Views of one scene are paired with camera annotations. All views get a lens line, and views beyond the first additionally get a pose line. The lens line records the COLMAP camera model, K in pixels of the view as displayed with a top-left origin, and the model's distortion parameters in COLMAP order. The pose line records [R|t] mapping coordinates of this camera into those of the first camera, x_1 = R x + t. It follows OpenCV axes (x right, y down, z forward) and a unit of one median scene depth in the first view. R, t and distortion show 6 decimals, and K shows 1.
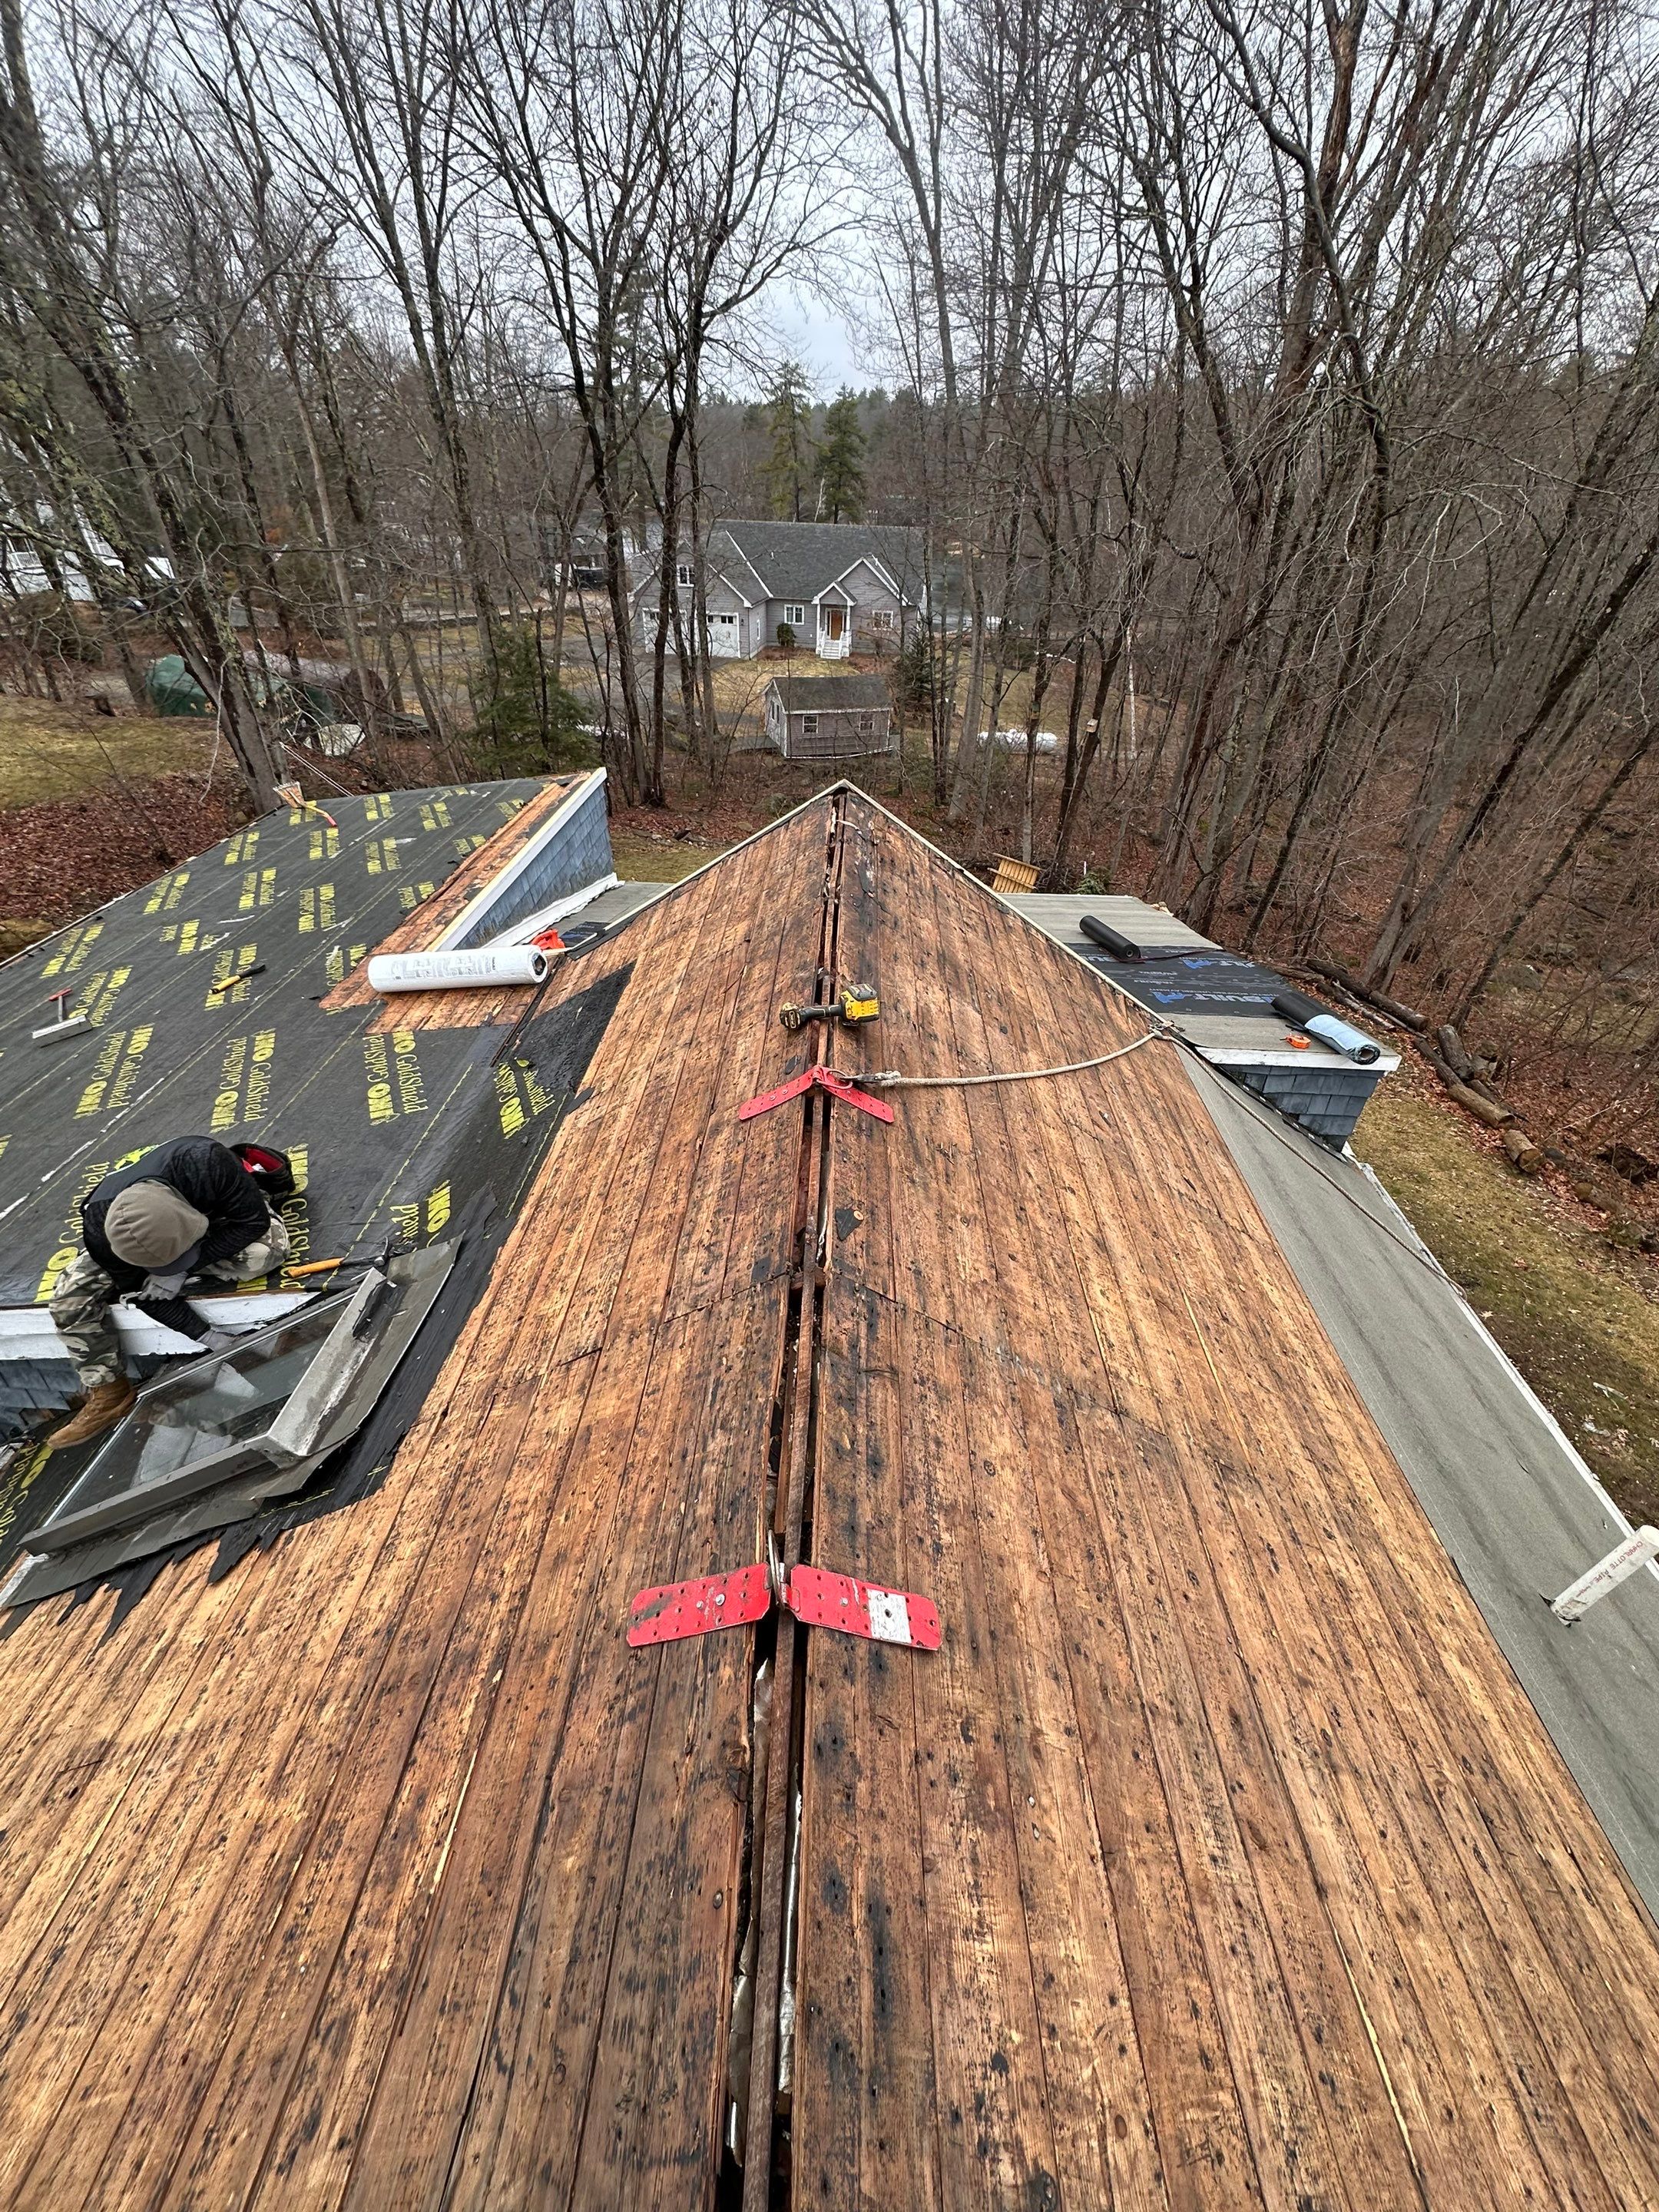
lens RADIAL K [[877.0, 0, 829.5], [0, 877.0, 1106.0], [0, 0, 1]] dist [-0.003868, 0.000679]
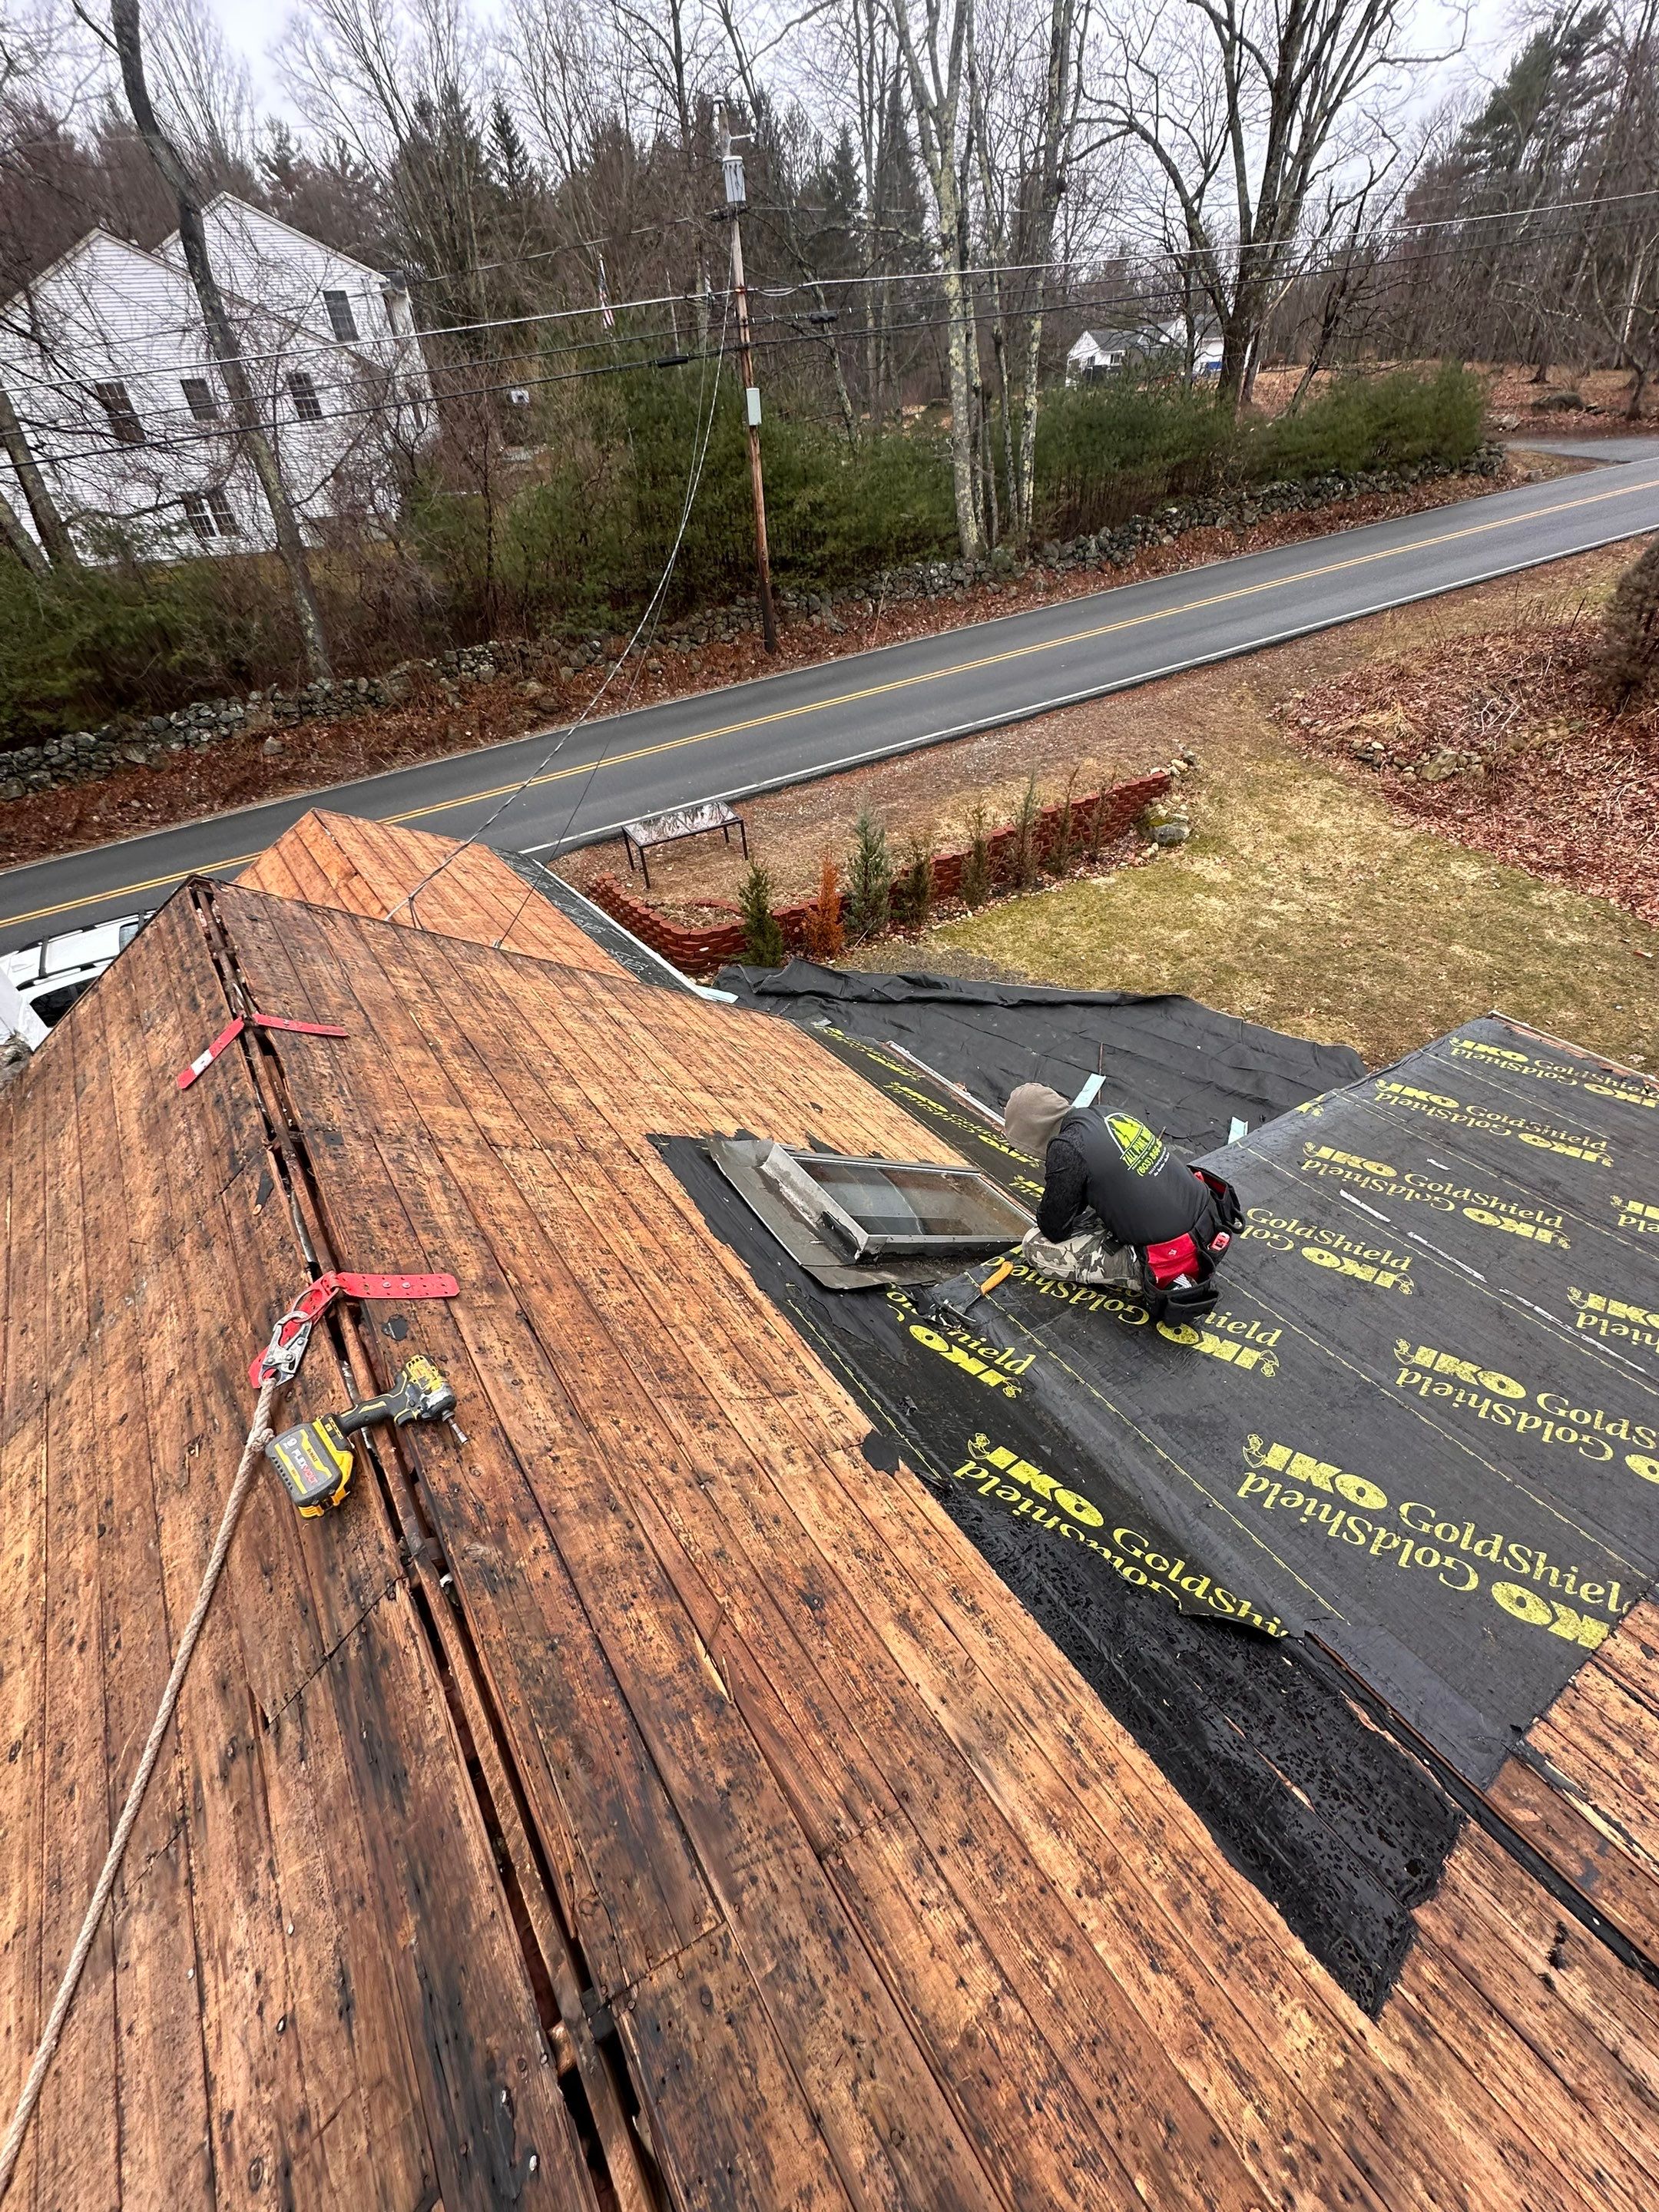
lens RADIAL K [[875.8, 0, 829.5], [0, 875.8, 1106.0], [0, 0, 1]] dist [-0.002174, -0.000439]
pose [[-0.801708, 0.378082, -0.462946, -0.035076], [-0.331731, 0.362841, 0.870805, -0.468463], [0.497212, 0.851704, -0.165471, 0.619680]]
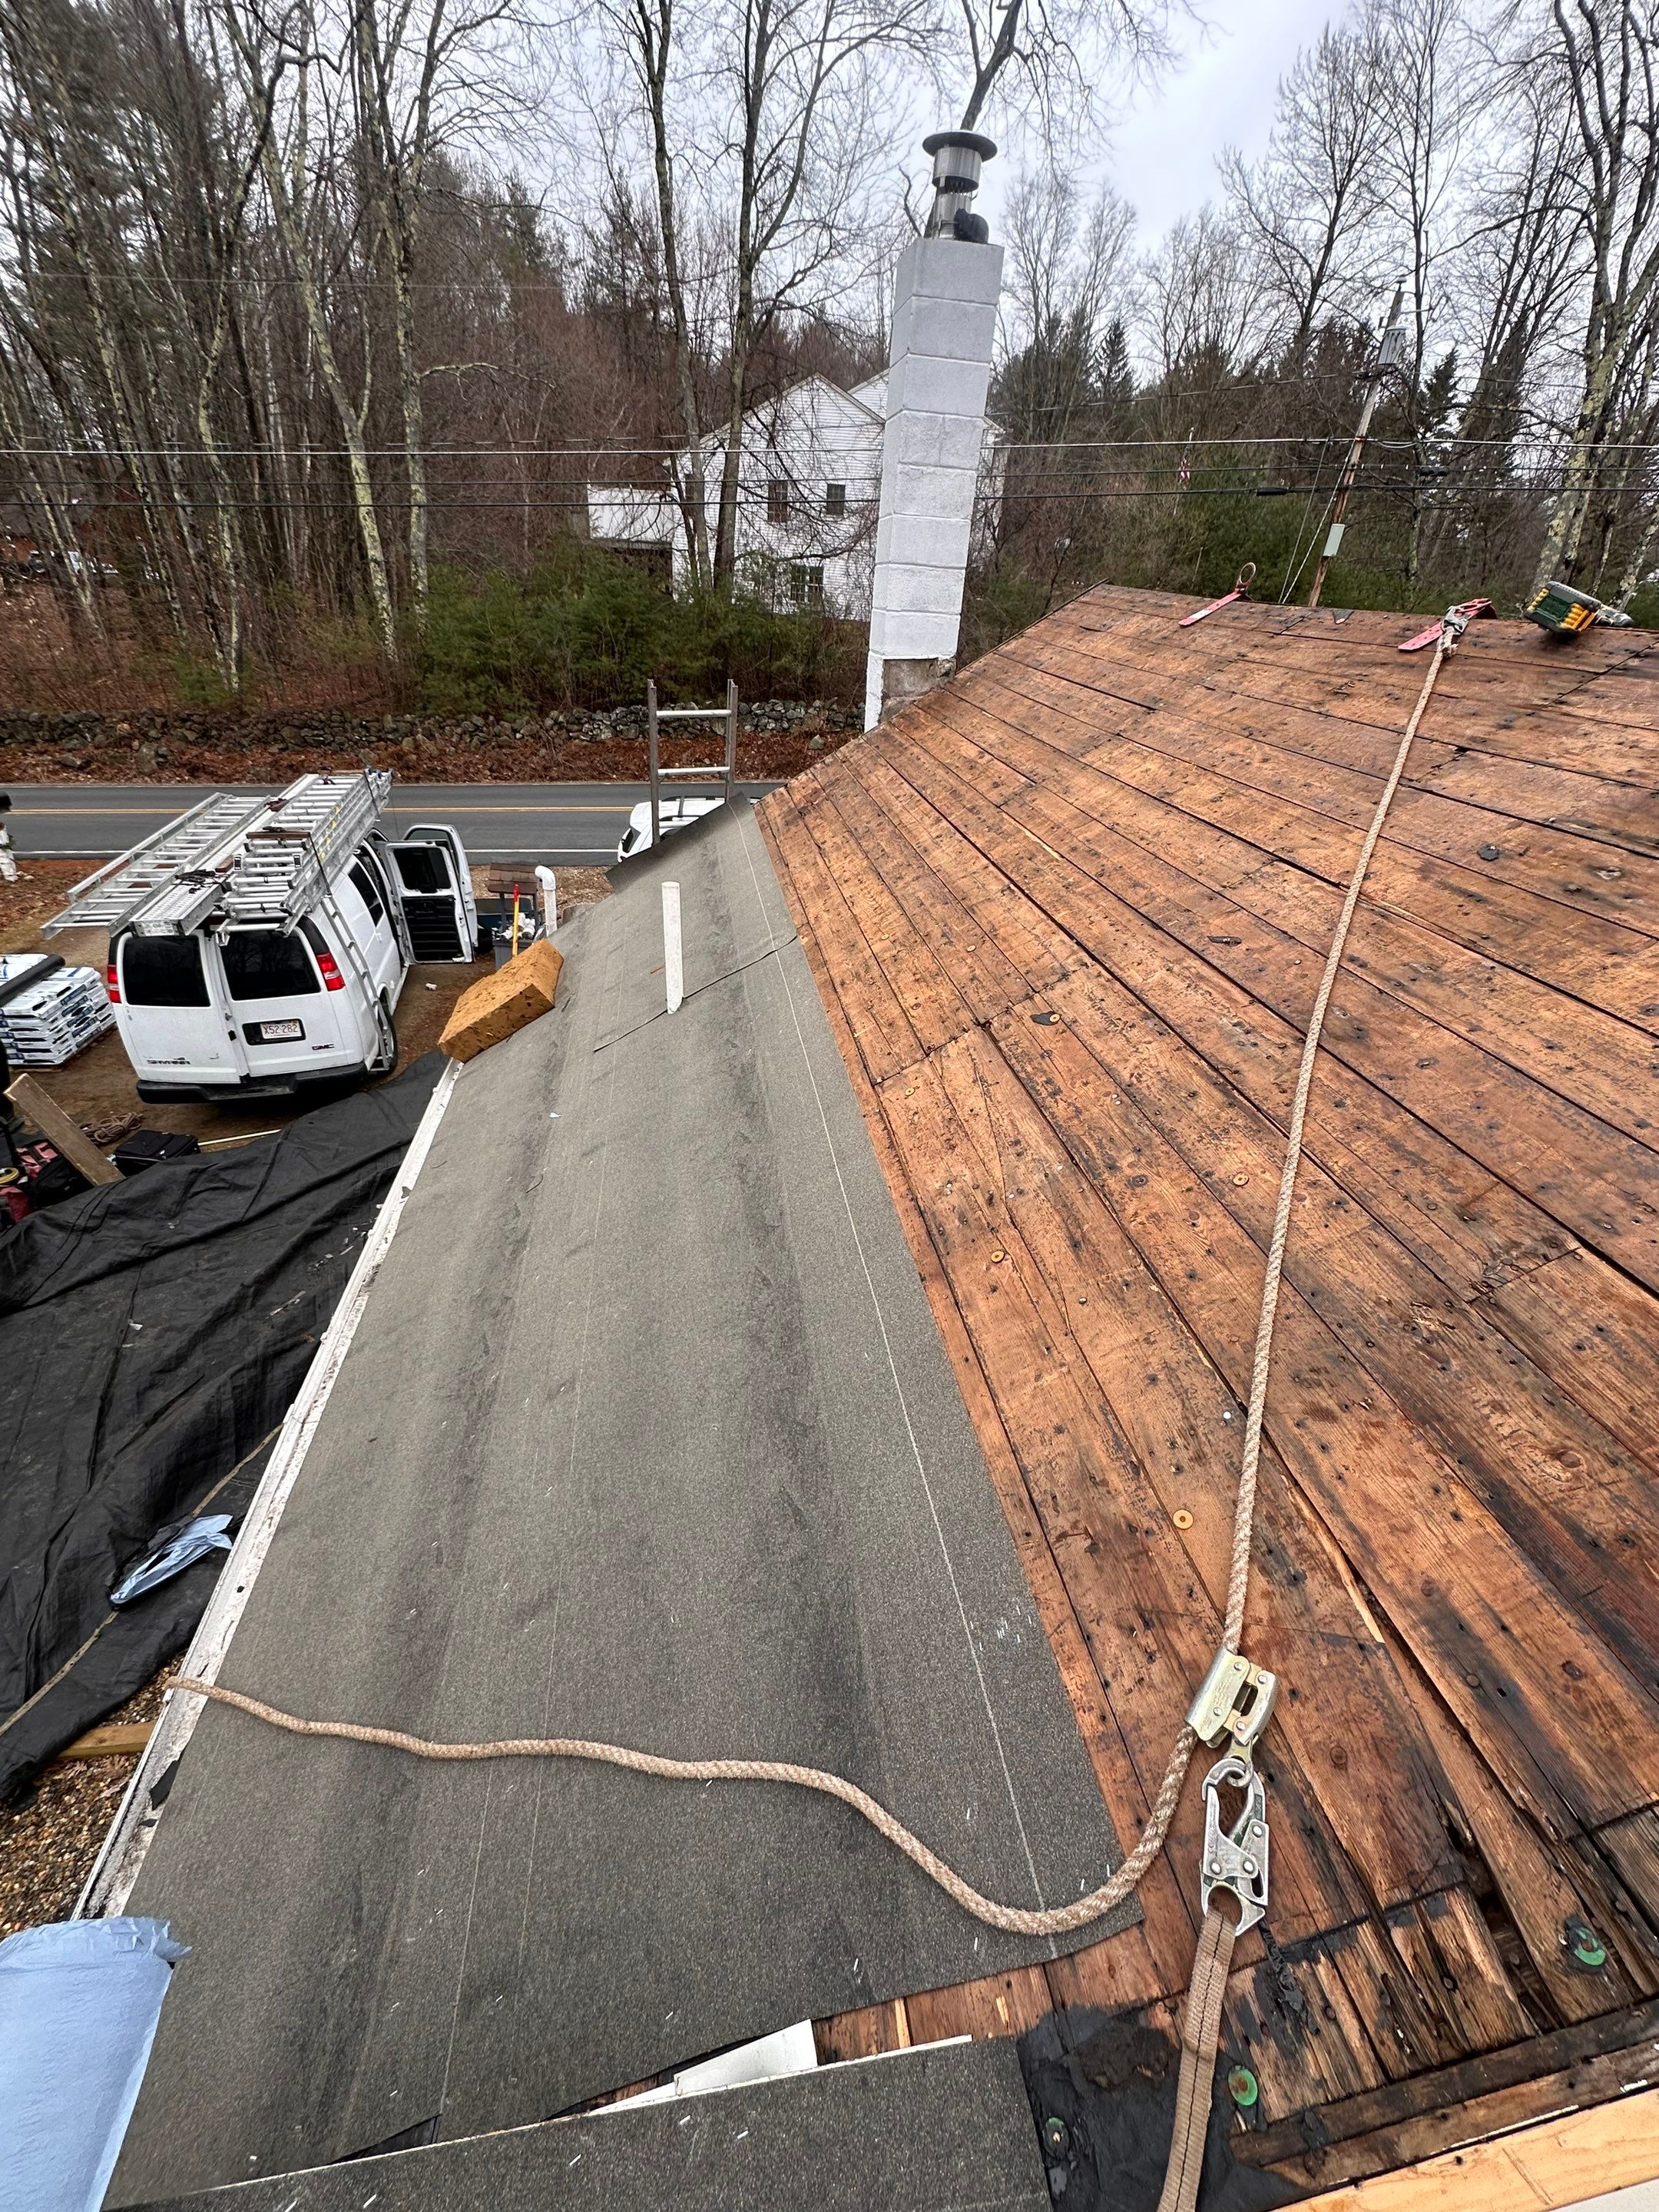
lens RADIAL K [[875.8, 0, 829.5], [0, 875.8, 1106.0], [0, 0, 1]] dist [-0.002174, -0.000439]
pose [[-0.978388, 0.012789, -0.206379, 0.532947], [-0.185528, 0.386400, 0.903479, -0.331237], [0.091299, 0.922243, -0.375676, 0.990233]]
